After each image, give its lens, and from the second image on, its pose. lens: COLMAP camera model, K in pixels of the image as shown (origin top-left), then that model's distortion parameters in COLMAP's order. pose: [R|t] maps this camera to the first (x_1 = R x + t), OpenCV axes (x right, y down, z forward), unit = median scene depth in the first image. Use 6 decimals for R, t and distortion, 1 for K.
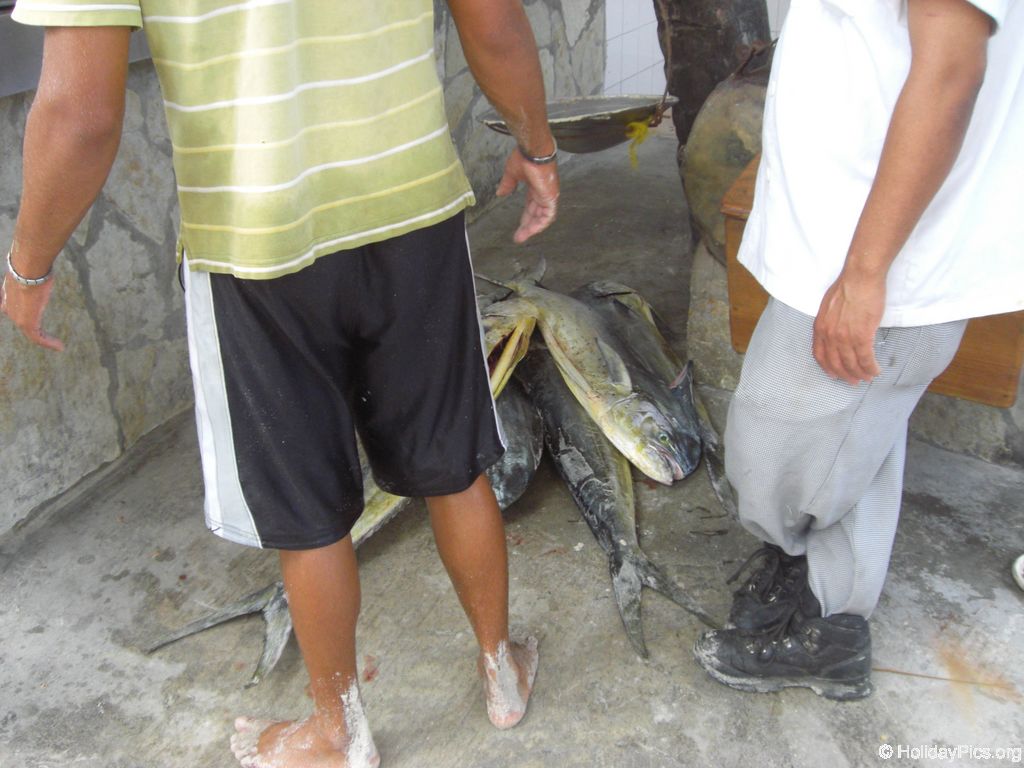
lens RADIAL K [[1121.3, 0, 493.7], [0, 1121.3, 406.9], [0, 0, 1]] dist [-0.241827, 0.301706]
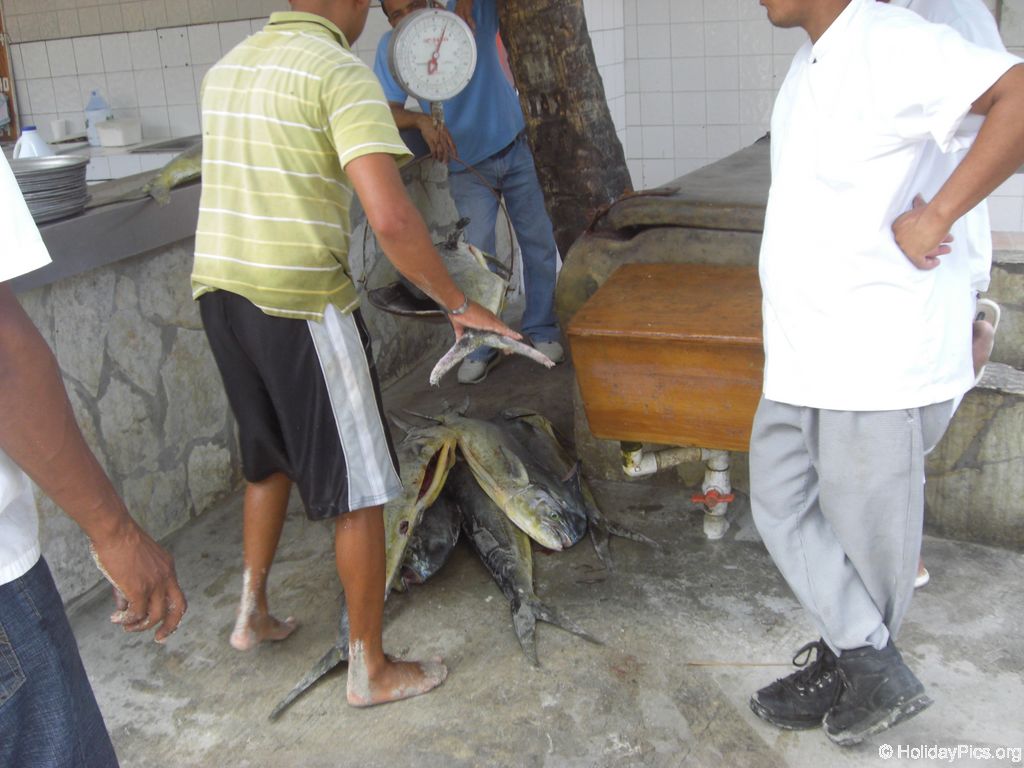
lens RADIAL K [[1121.3, 0, 493.7], [0, 1121.3, 406.9], [0, 0, 1]] dist [-0.241827, 0.301706]
pose [[0.996729, -0.076570, 0.025839, 0.064206], [0.079610, 0.985312, -0.151072, 0.099563], [-0.013892, 0.152635, 0.988185, -0.301137]]
